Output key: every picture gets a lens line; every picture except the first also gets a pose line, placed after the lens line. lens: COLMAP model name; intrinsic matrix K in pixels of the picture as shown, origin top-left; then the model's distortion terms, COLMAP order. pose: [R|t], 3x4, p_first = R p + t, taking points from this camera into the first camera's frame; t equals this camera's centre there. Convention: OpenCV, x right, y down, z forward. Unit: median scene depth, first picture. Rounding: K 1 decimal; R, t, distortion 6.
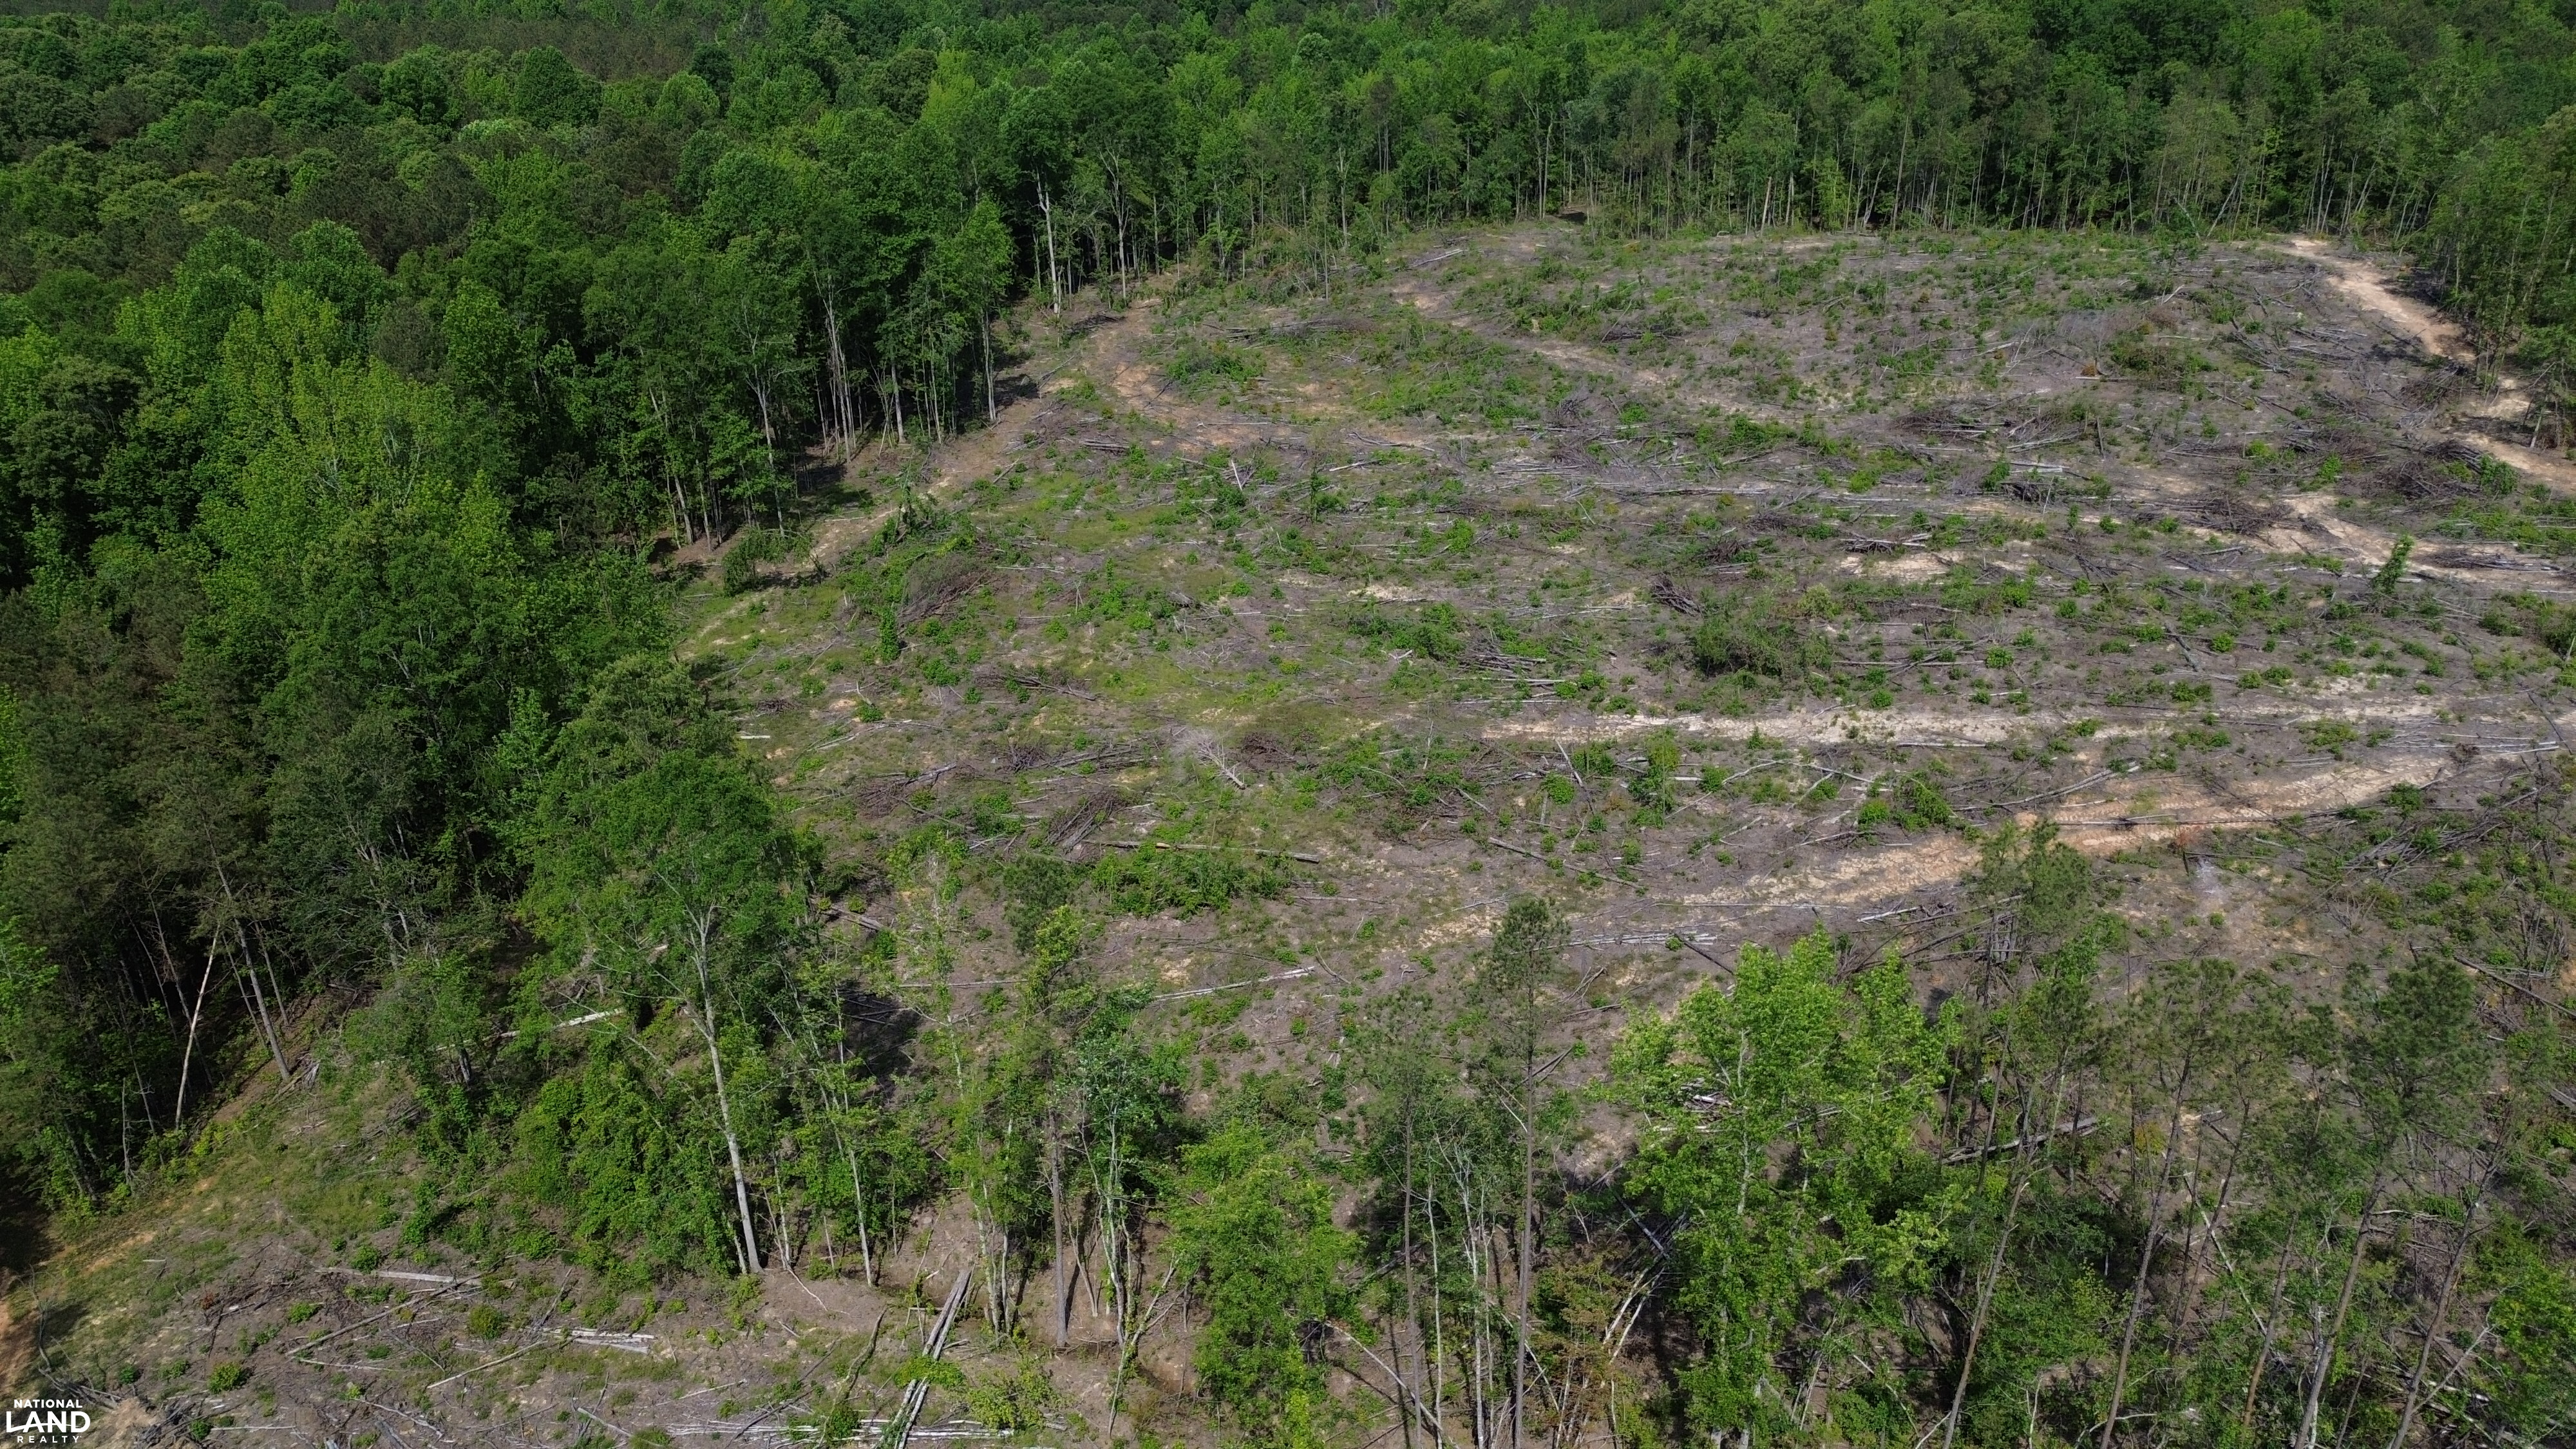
lens RADIAL K [[1827.0, 0, 1288.0], [0, 1827.0, 724.5], [0, 0, 1]] dist [0.072704, -0.063205]
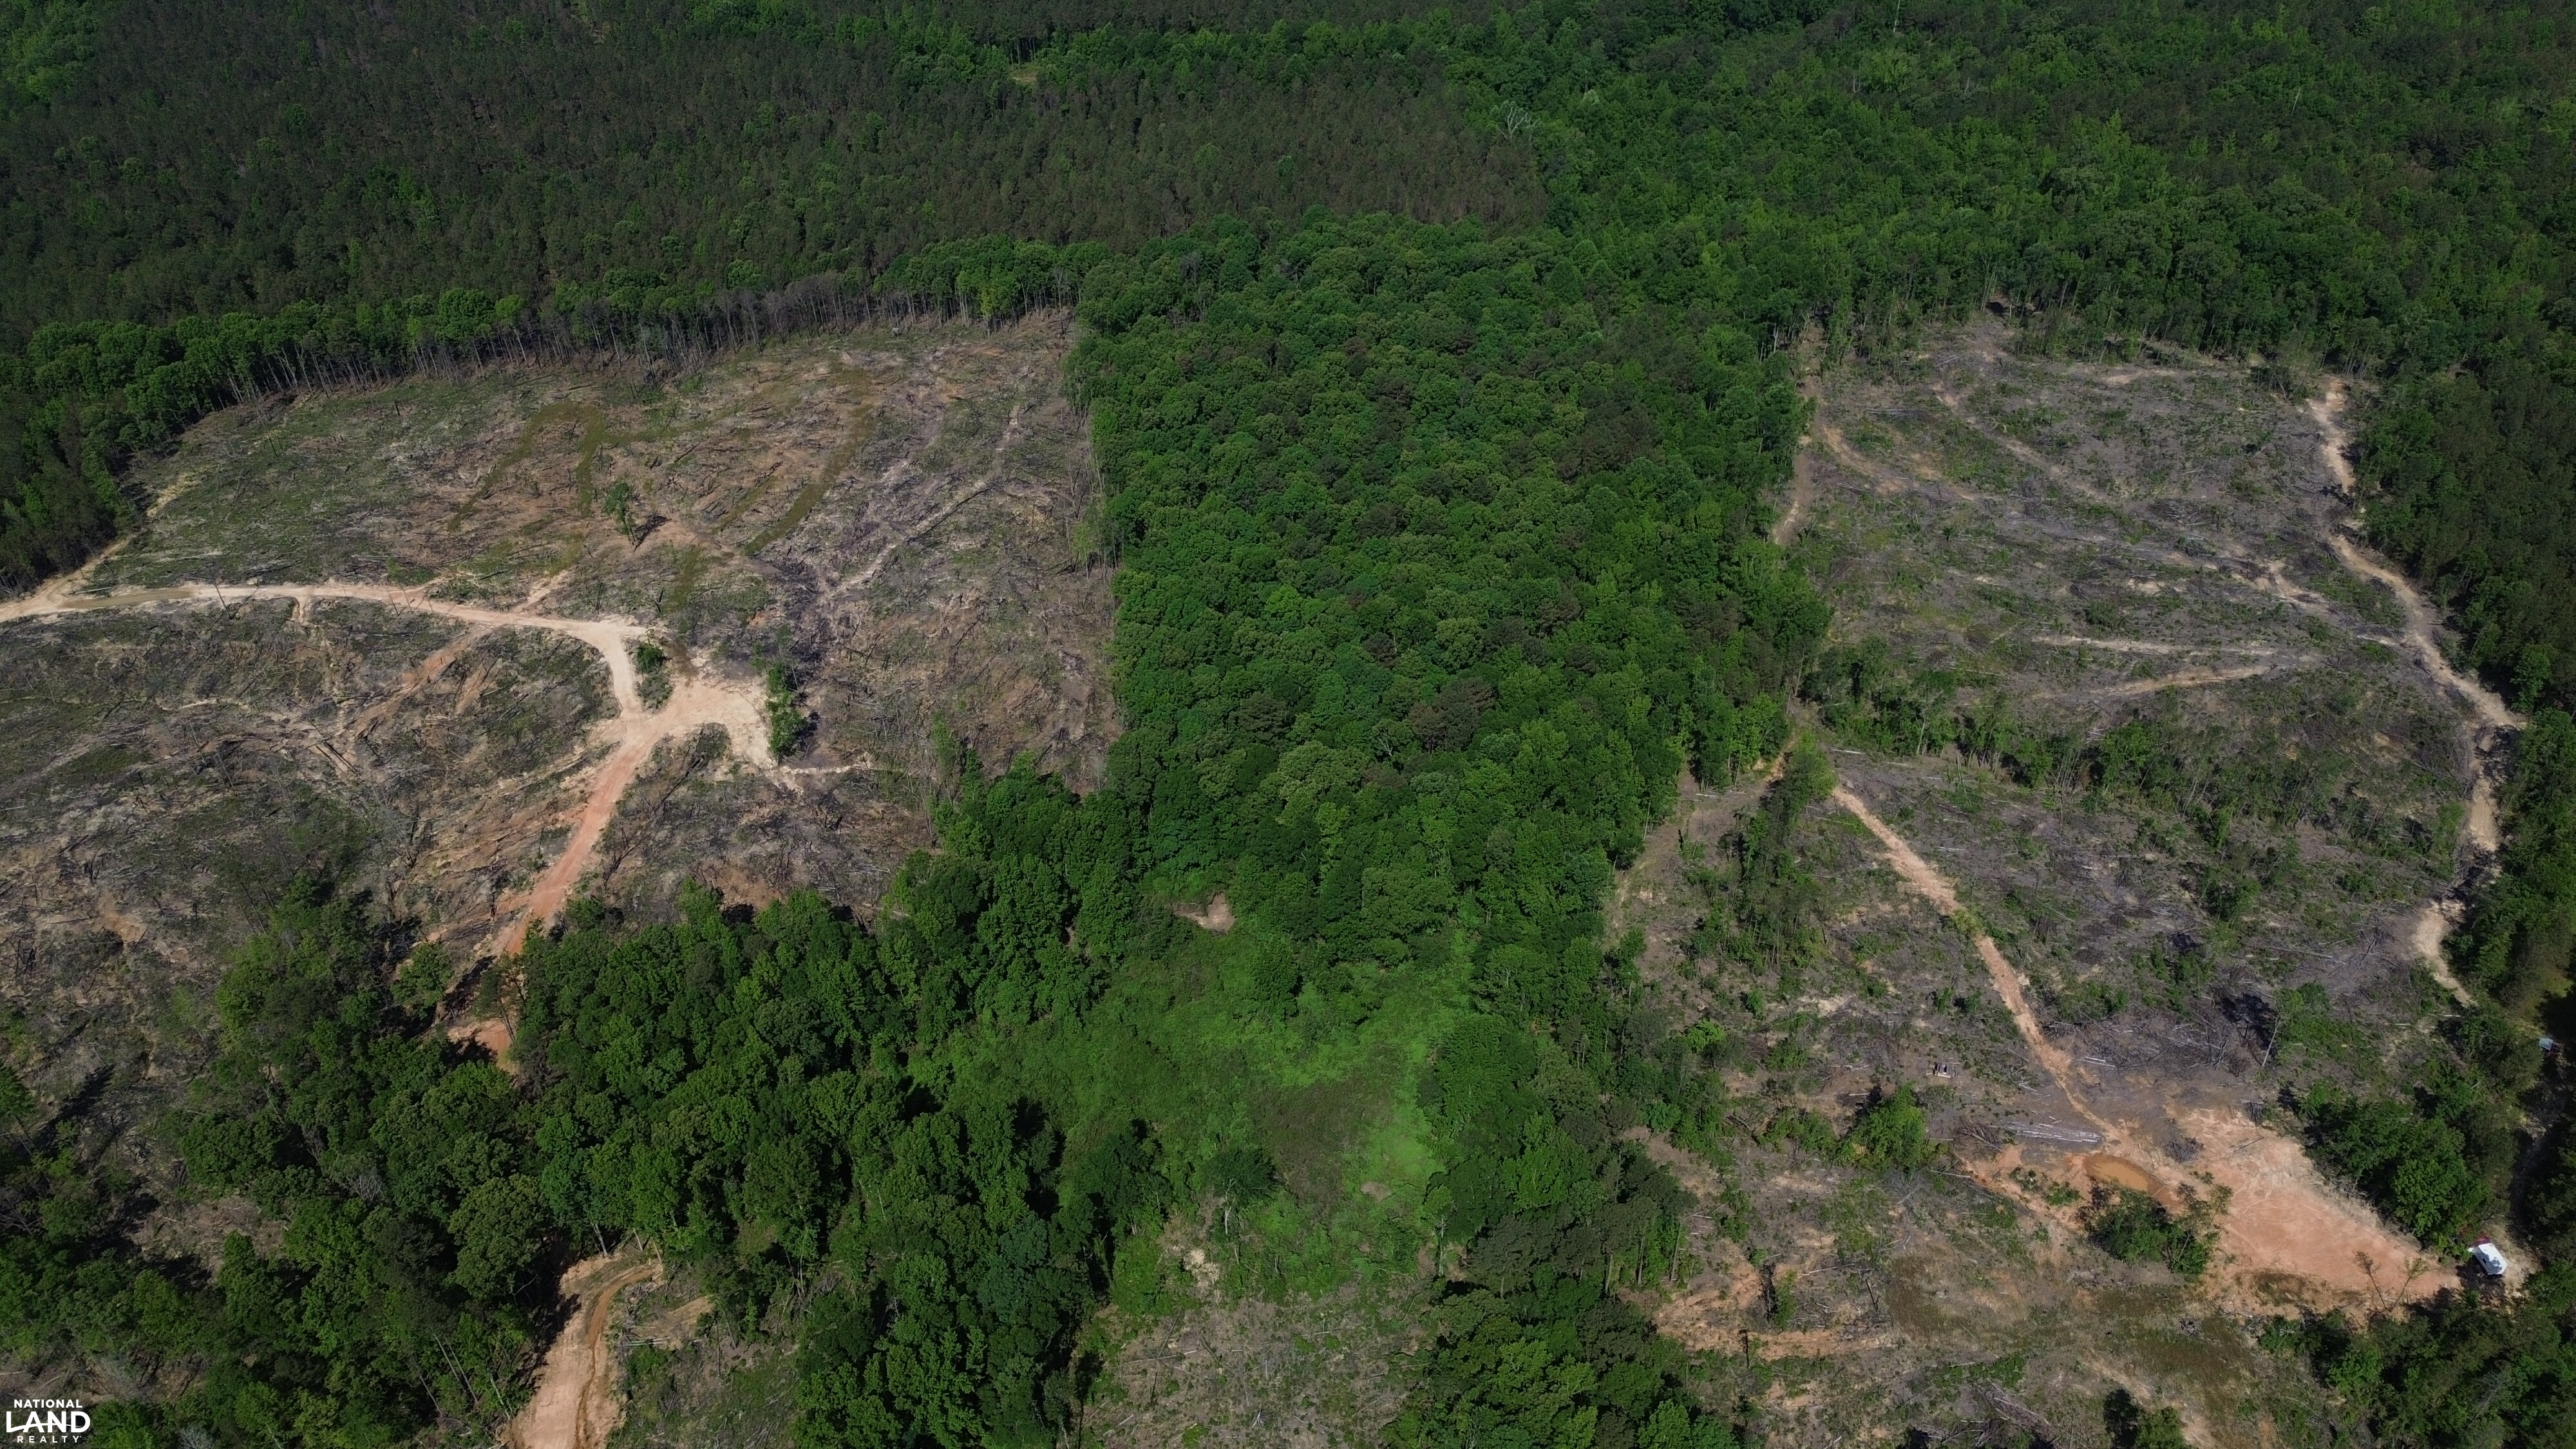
lens RADIAL K [[1827.0, 0, 1288.0], [0, 1827.0, 724.5], [0, 0, 1]] dist [0.072704, -0.063205]
pose [[0.996138, 0.058557, -0.065426, -1.018604], [-0.042935, 0.974830, 0.218776, -0.516007], [0.076590, -0.215122, 0.973579, -2.536193]]
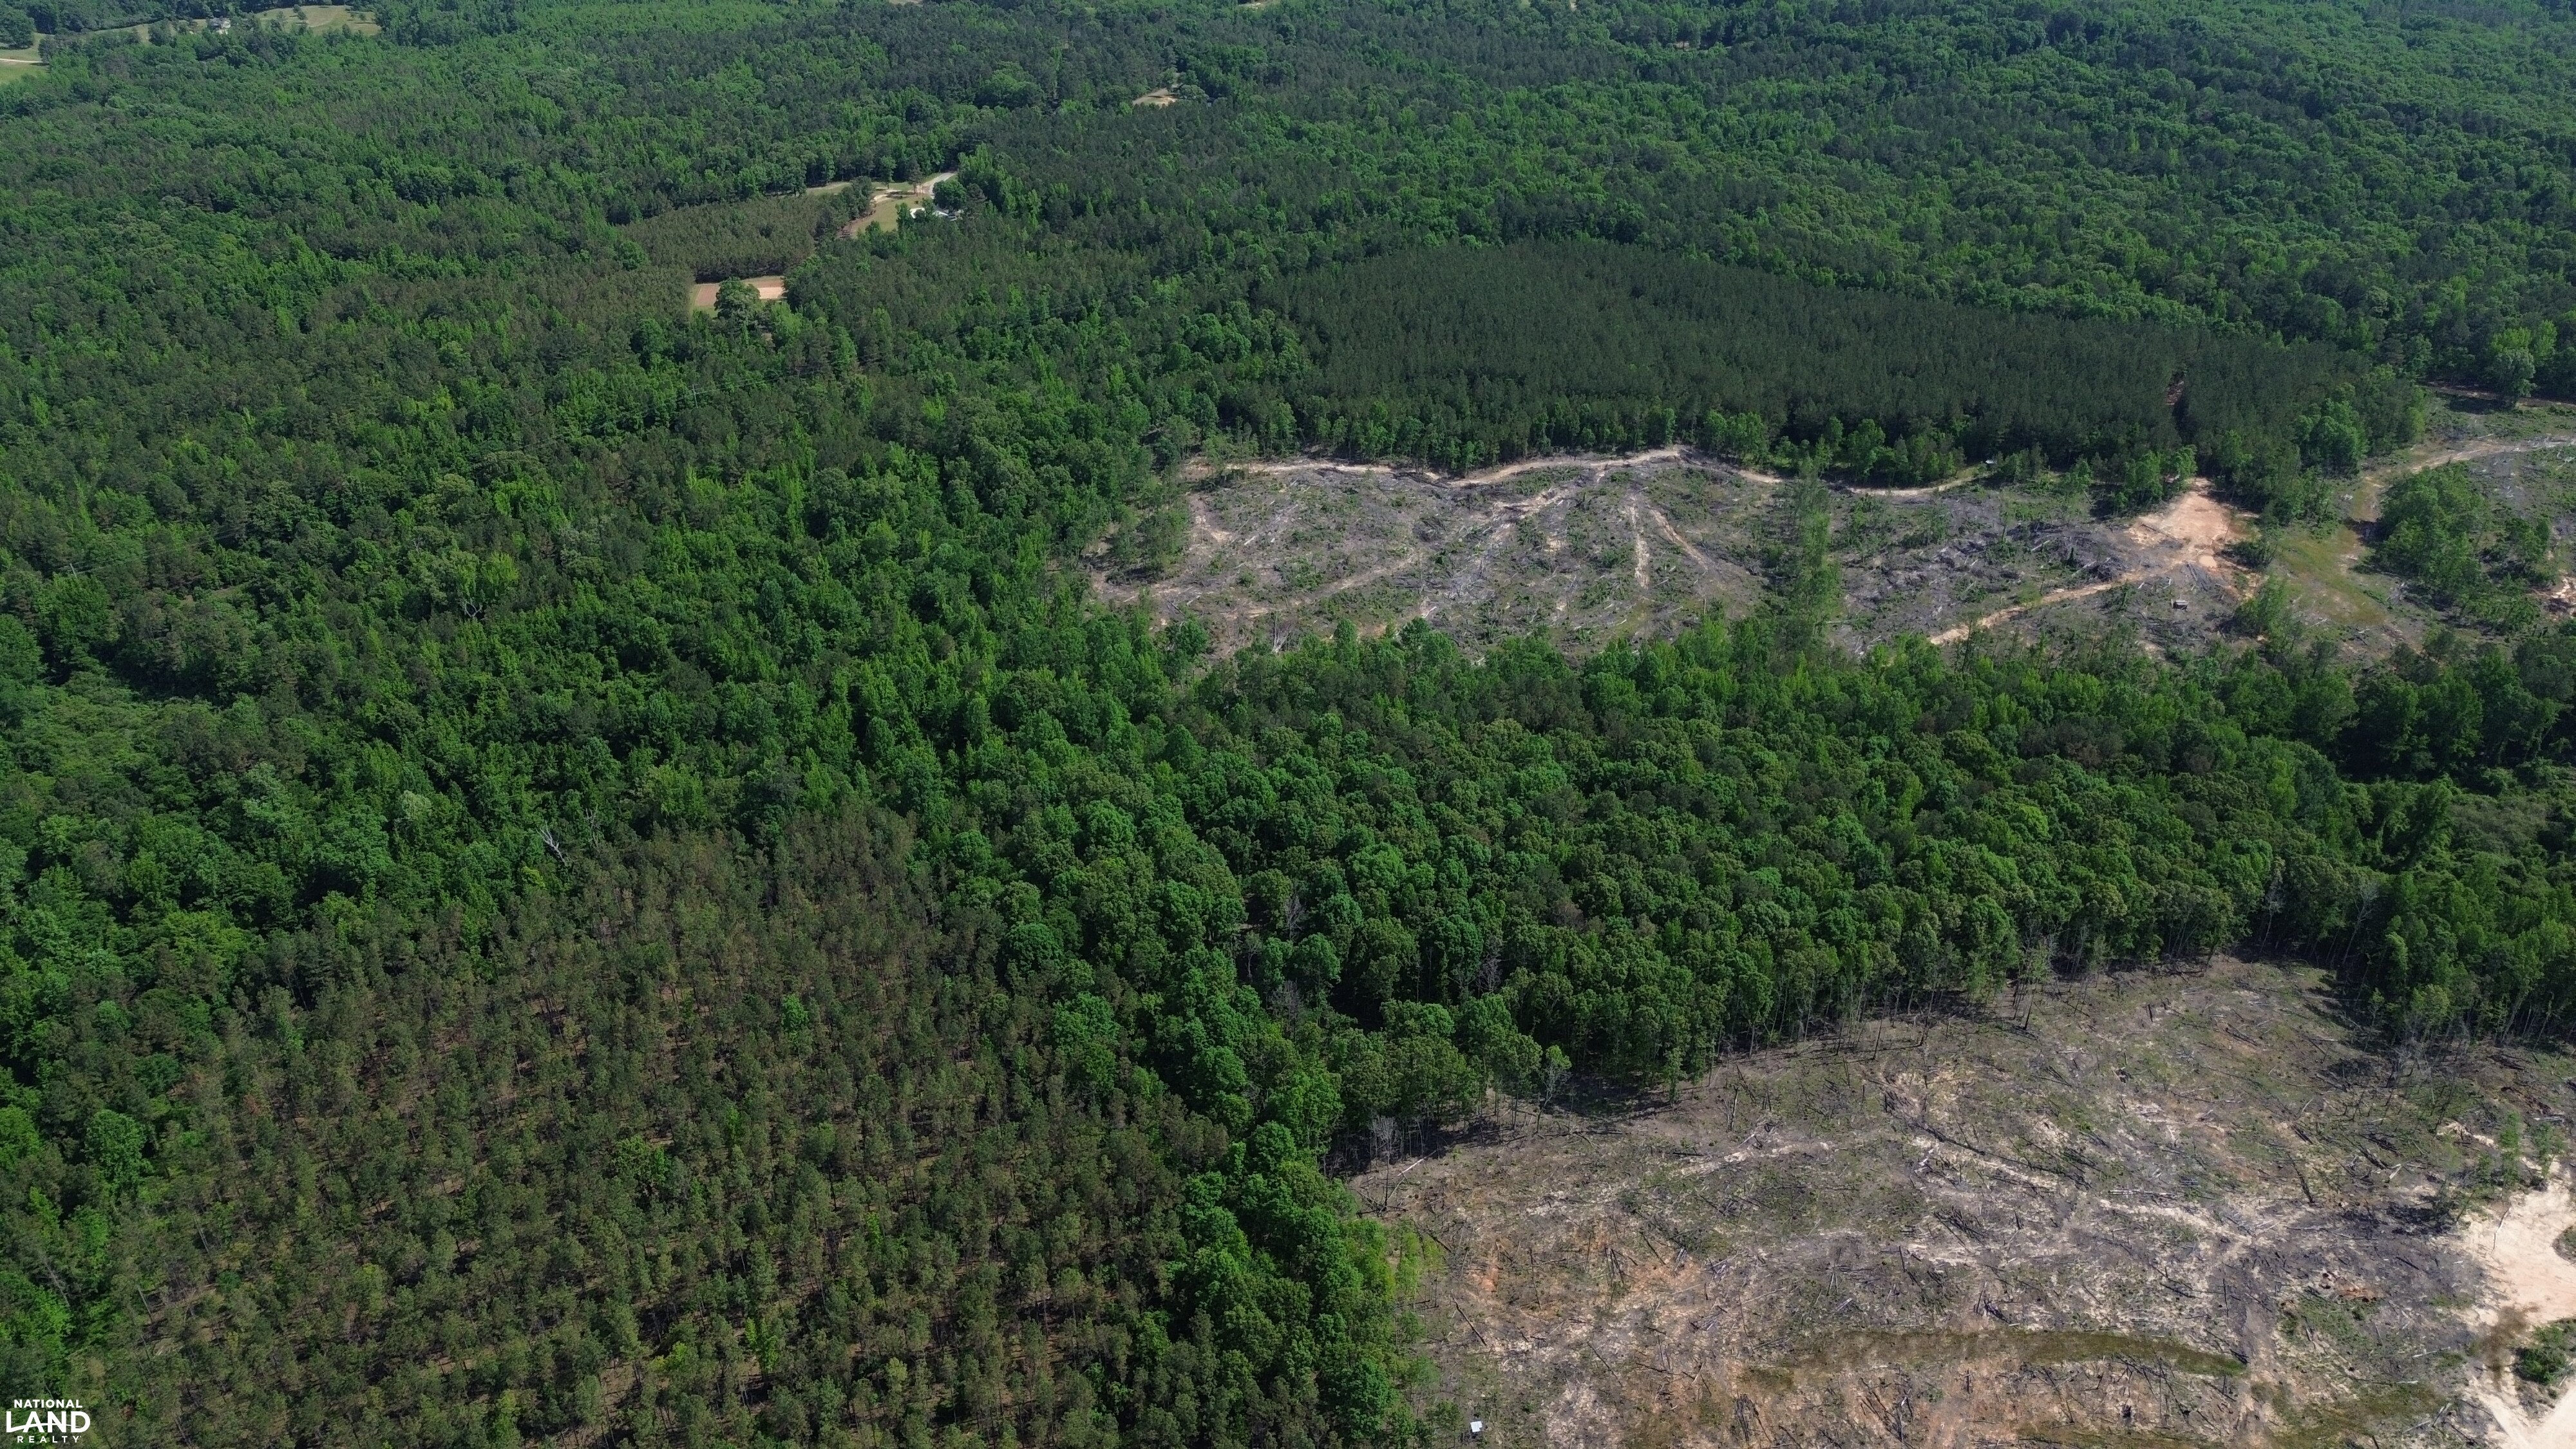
lens RADIAL K [[1827.0, 0, 1288.0], [0, 1827.0, 724.5], [0, 0, 1]] dist [0.072704, -0.063205]
pose [[-0.138197, -0.484155, 0.864000, -3.714885], [0.429910, 0.756573, 0.492721, -2.264496], [-0.892232, 0.439535, 0.103587, 1.288887]]
